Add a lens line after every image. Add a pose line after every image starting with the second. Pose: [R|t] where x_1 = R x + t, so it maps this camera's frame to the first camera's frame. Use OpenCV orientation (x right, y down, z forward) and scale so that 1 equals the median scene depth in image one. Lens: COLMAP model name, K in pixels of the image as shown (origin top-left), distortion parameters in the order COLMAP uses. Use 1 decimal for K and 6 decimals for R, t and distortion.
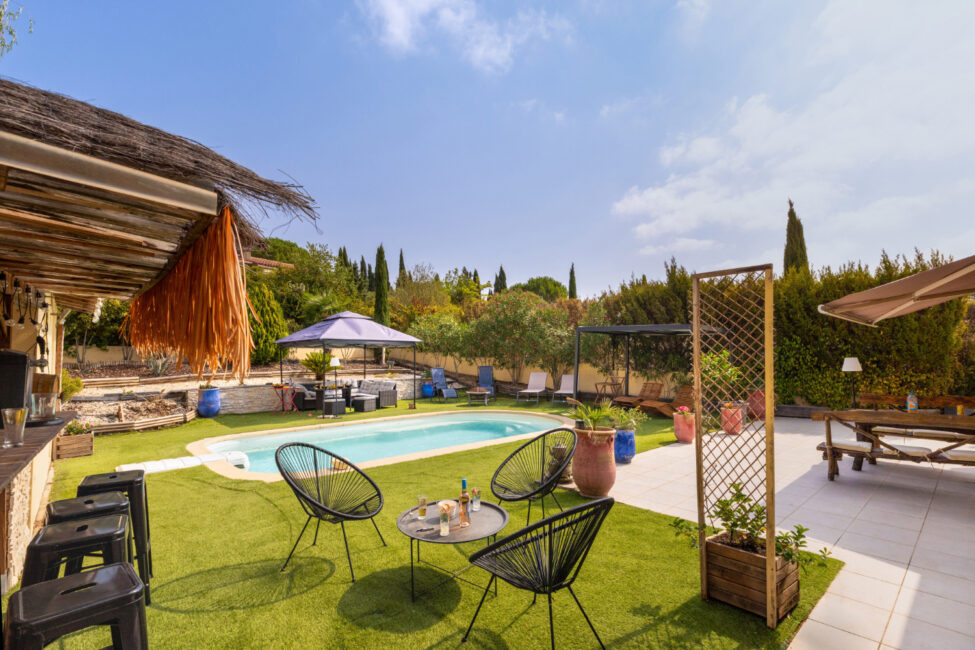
lens RADIAL K [[462.9, 0, 485.4], [0, 462.9, 349.2], [0, 0, 1]] dist [0.001175, 0.000404]
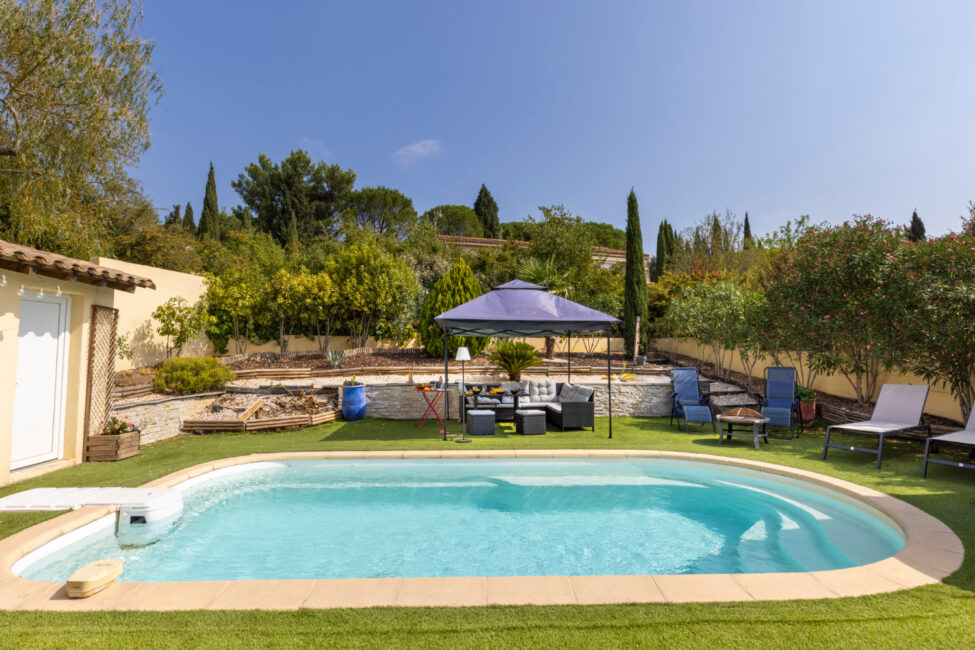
lens RADIAL K [[505.0, 0, 489.4], [0, 505.0, 306.4], [0, 0, 1]] dist [0.001661, 0.000323]
pose [[0.760767, -0.051353, -0.646990, 0.154780], [0.002874, 0.997122, -0.075764, 0.013629], [0.649018, 0.055779, 0.758725, 0.437011]]
